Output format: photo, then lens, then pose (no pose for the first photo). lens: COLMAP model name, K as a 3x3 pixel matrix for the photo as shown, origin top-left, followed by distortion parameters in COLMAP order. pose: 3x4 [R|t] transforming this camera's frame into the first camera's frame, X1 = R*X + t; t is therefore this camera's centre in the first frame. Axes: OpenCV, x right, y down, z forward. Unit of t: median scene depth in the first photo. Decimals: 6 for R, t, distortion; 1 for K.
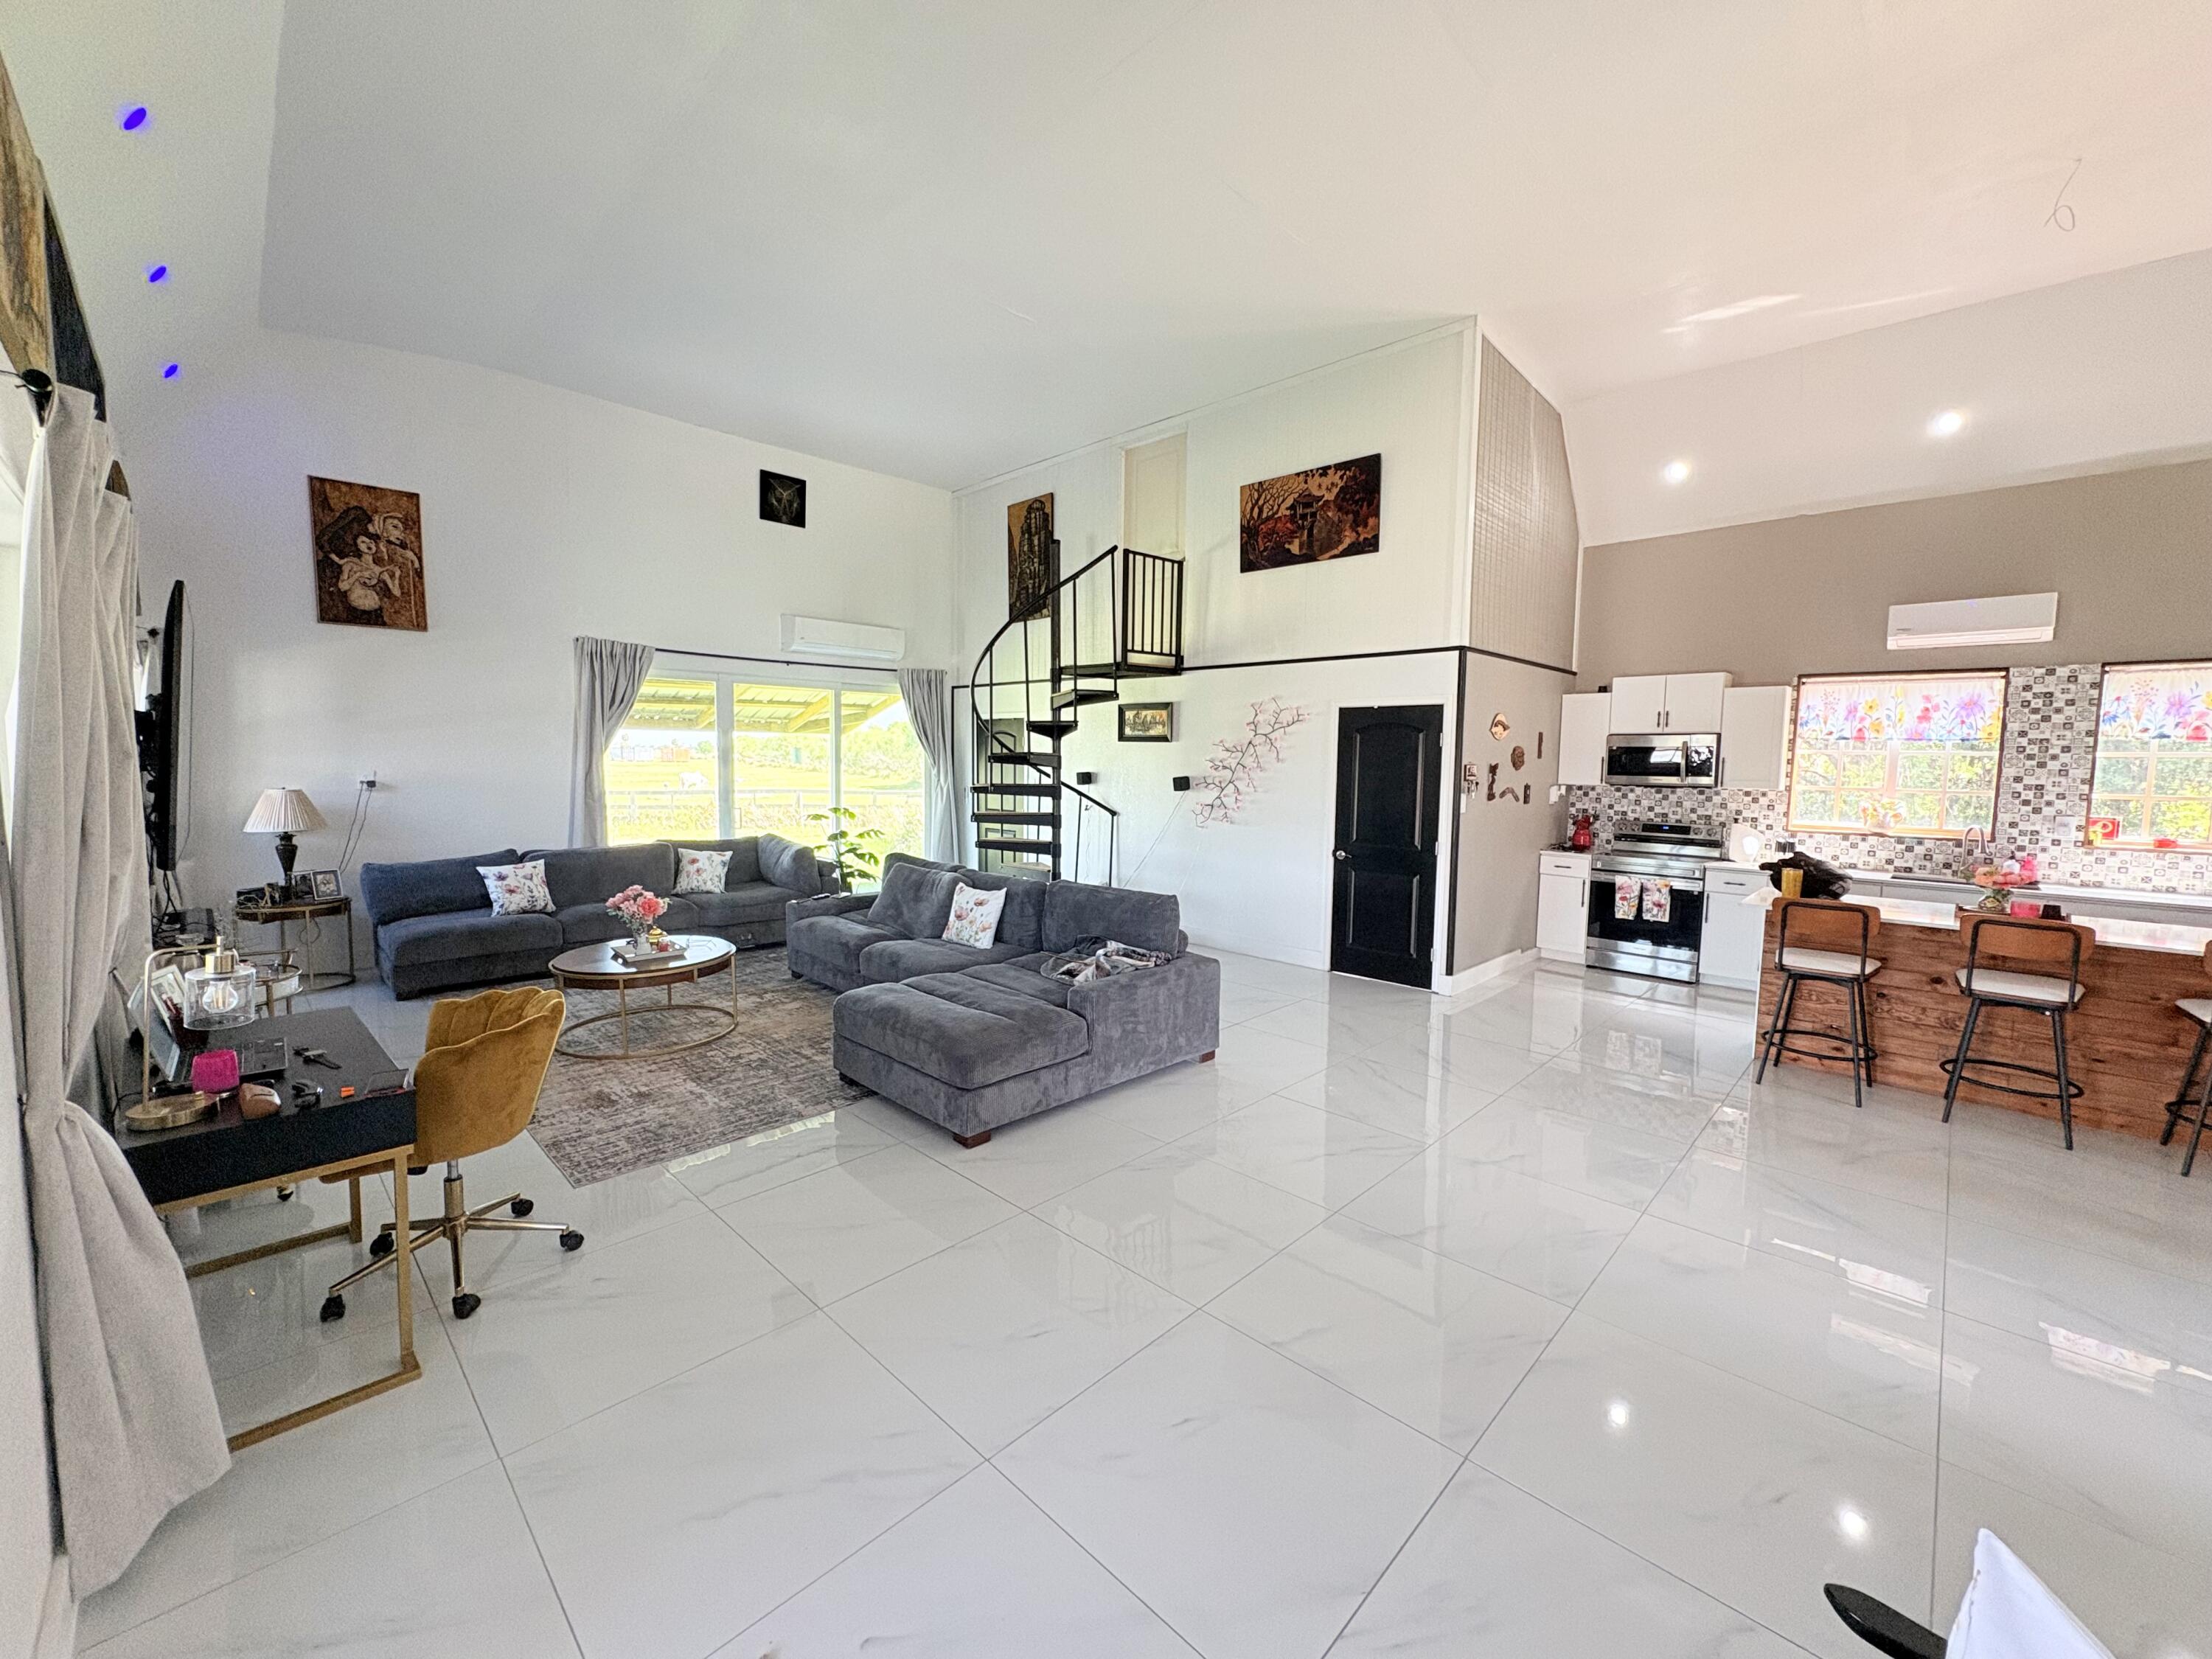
lens RADIAL K [[880.6, 0, 1111.1], [0, 880.6, 828.0], [0, 0, 1]] dist [-0.000560, -0.000316]
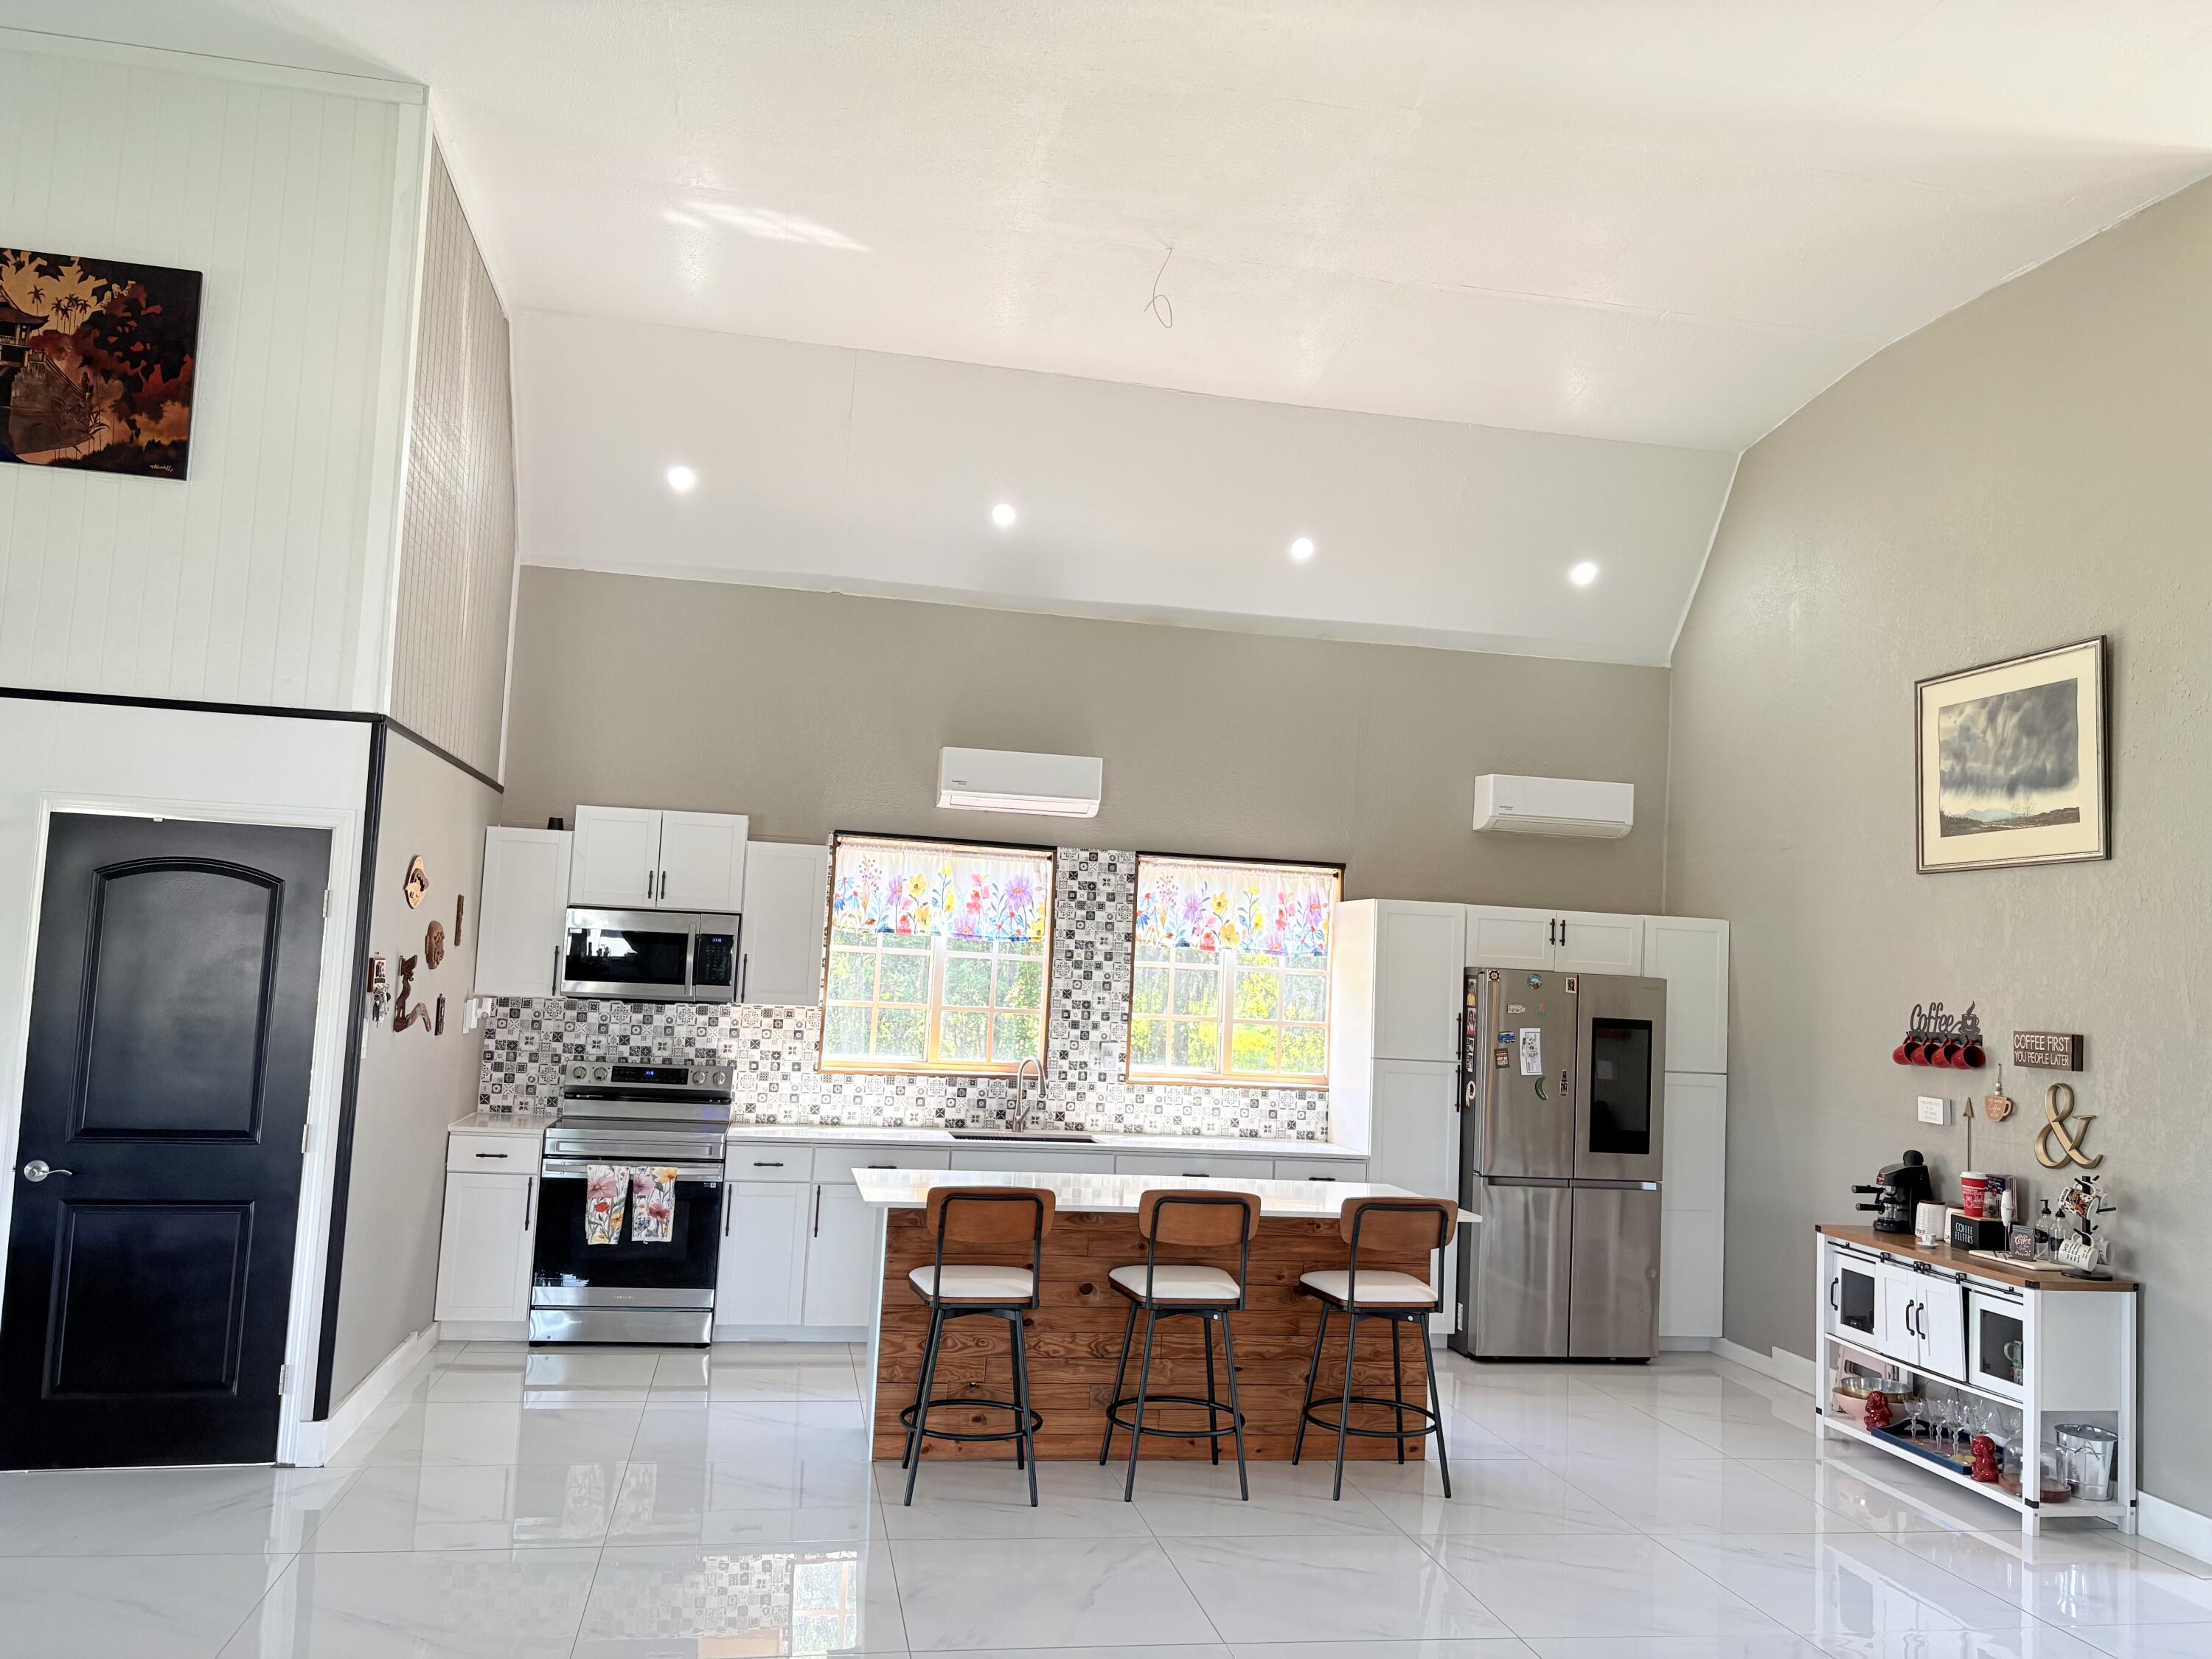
lens RADIAL K [[1657.7, 0, 1100.7], [0, 1657.7, 838.2], [0, 0, 1]] dist [0.033421, -0.019490]
pose [[0.570845, 0.081221, 0.817030, -0.112932], [0.026885, 0.992712, -0.117470, -0.018620], [-0.820617, 0.089023, 0.564502, 0.147575]]
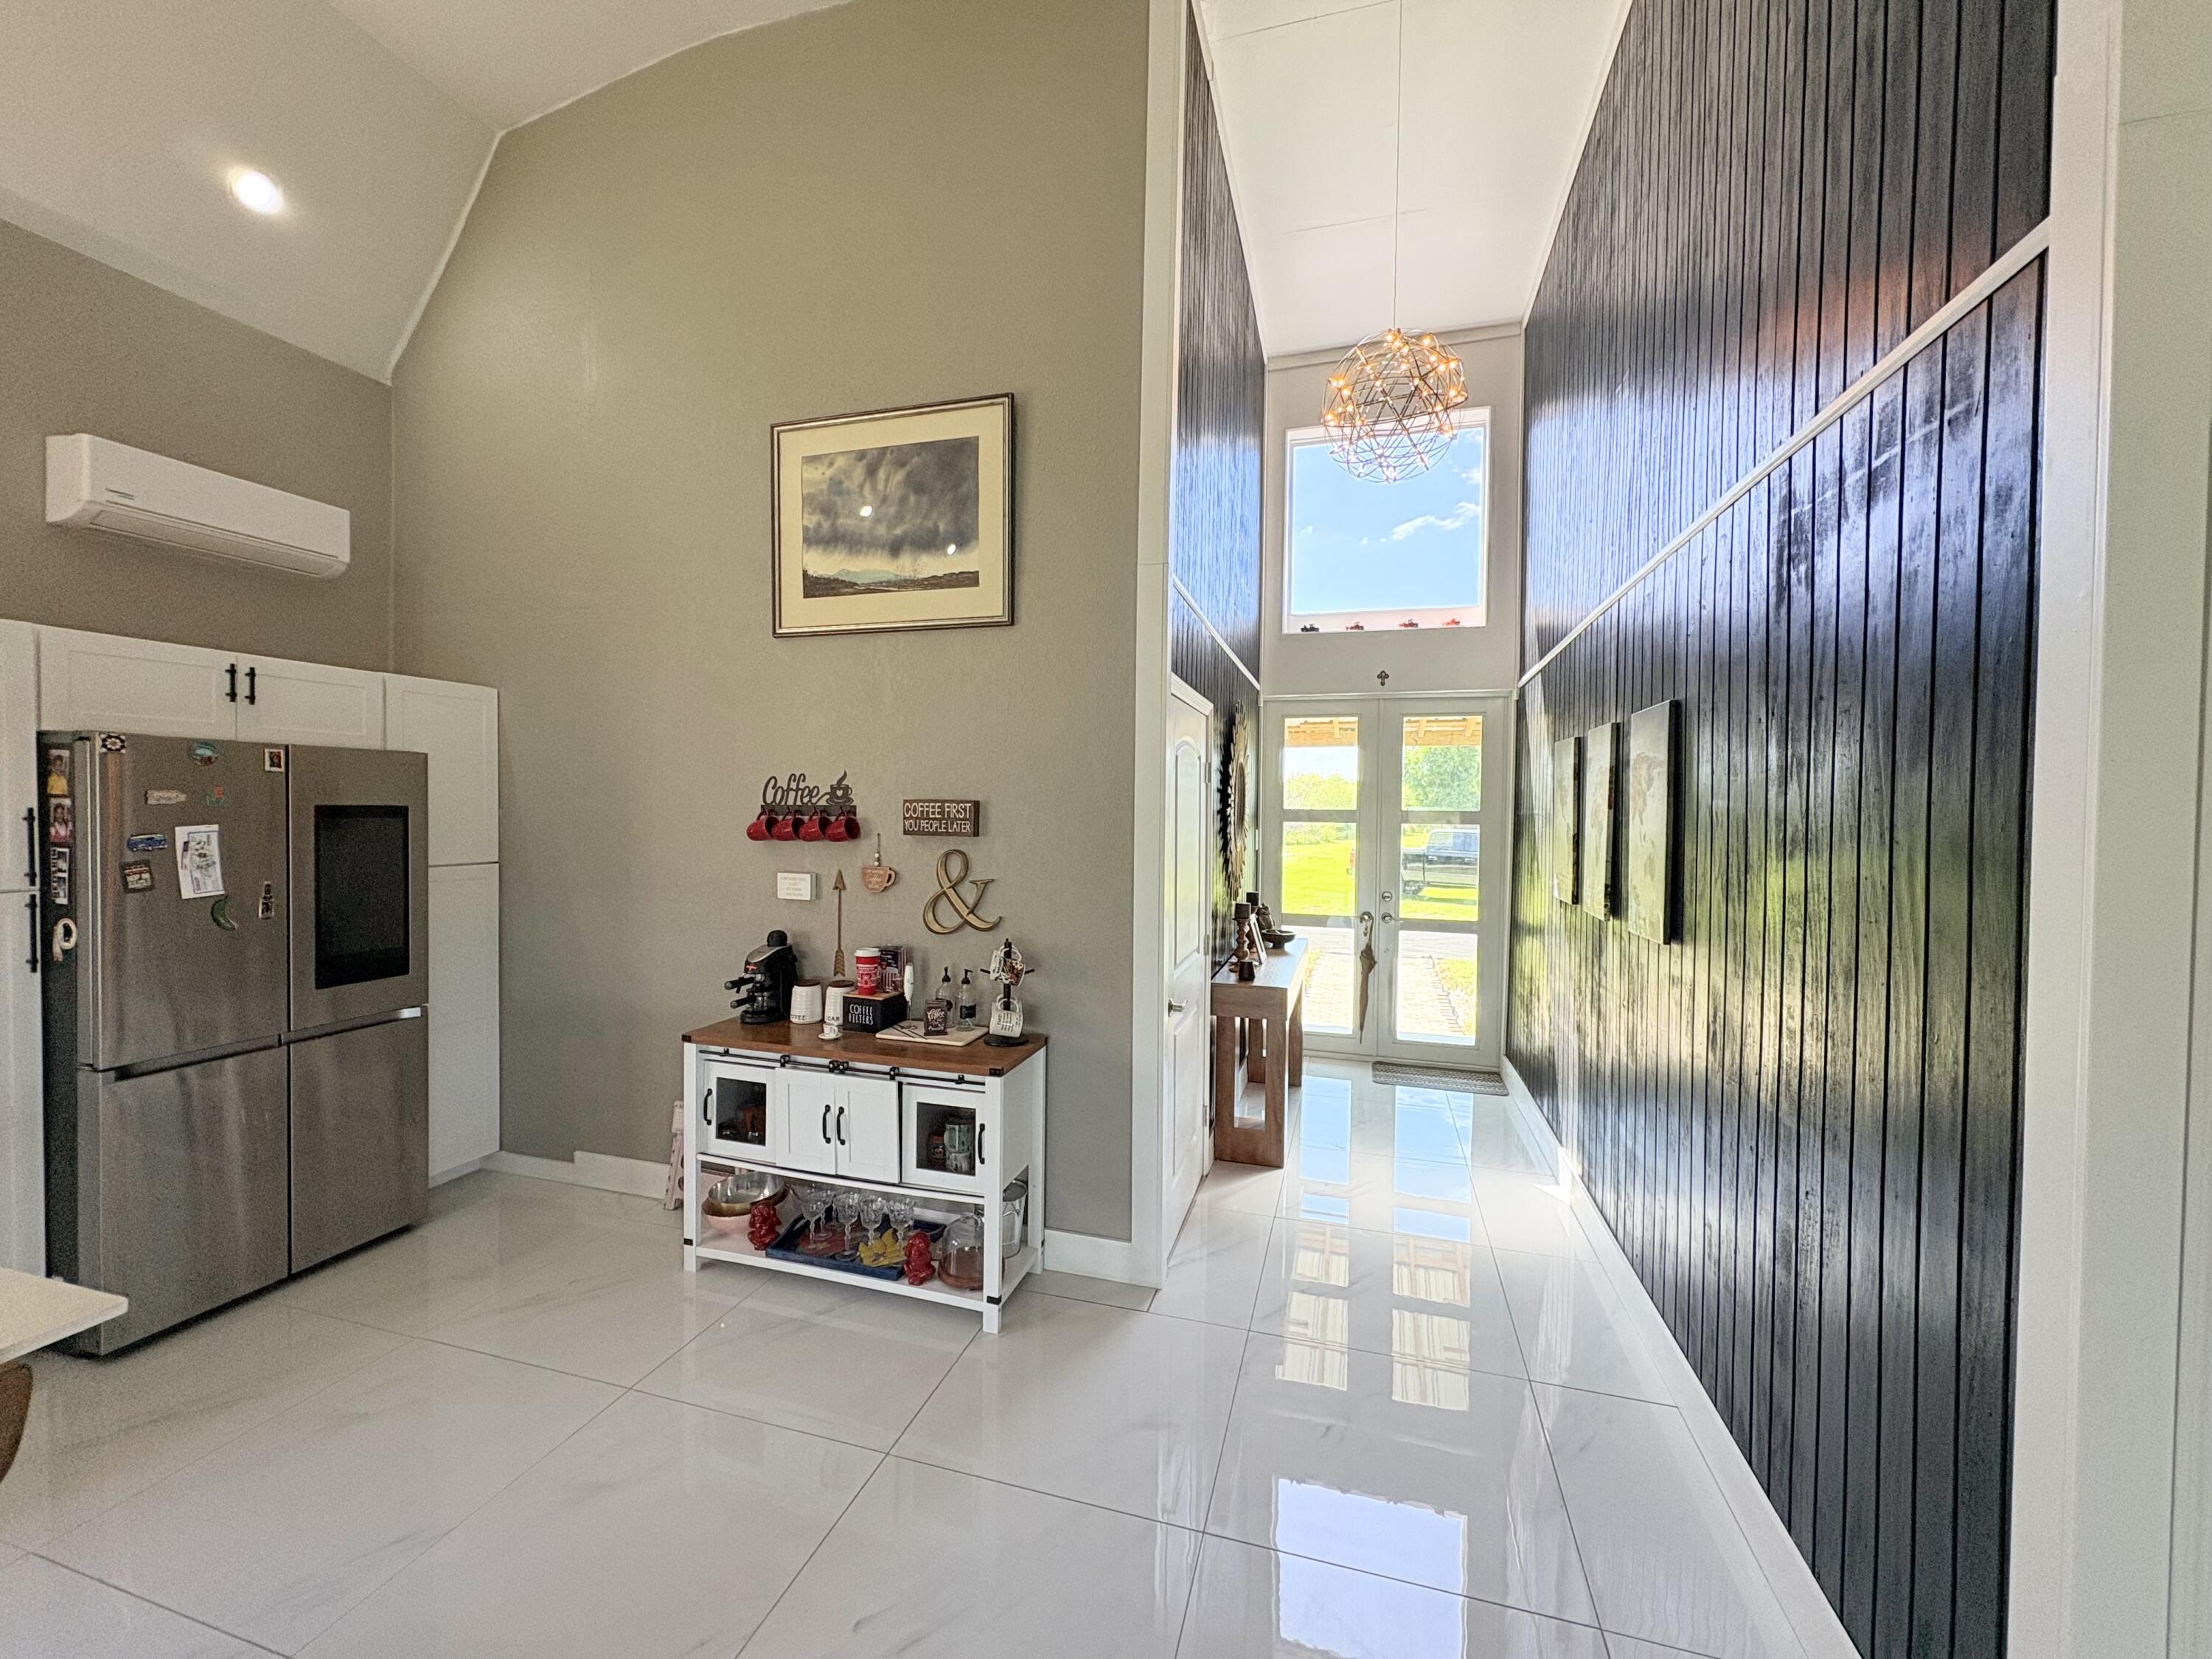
lens RADIAL K [[880.6, 0, 1114.3], [0, 880.6, 828.0], [0, 0, 1]] dist [-0.000560, -0.000316]
pose [[-0.468698, -0.042877, 0.882317, 0.500187], [0.052213, 0.995730, 0.076125, -0.023147], [-0.881814, 0.081748, -0.464458, 0.399479]]
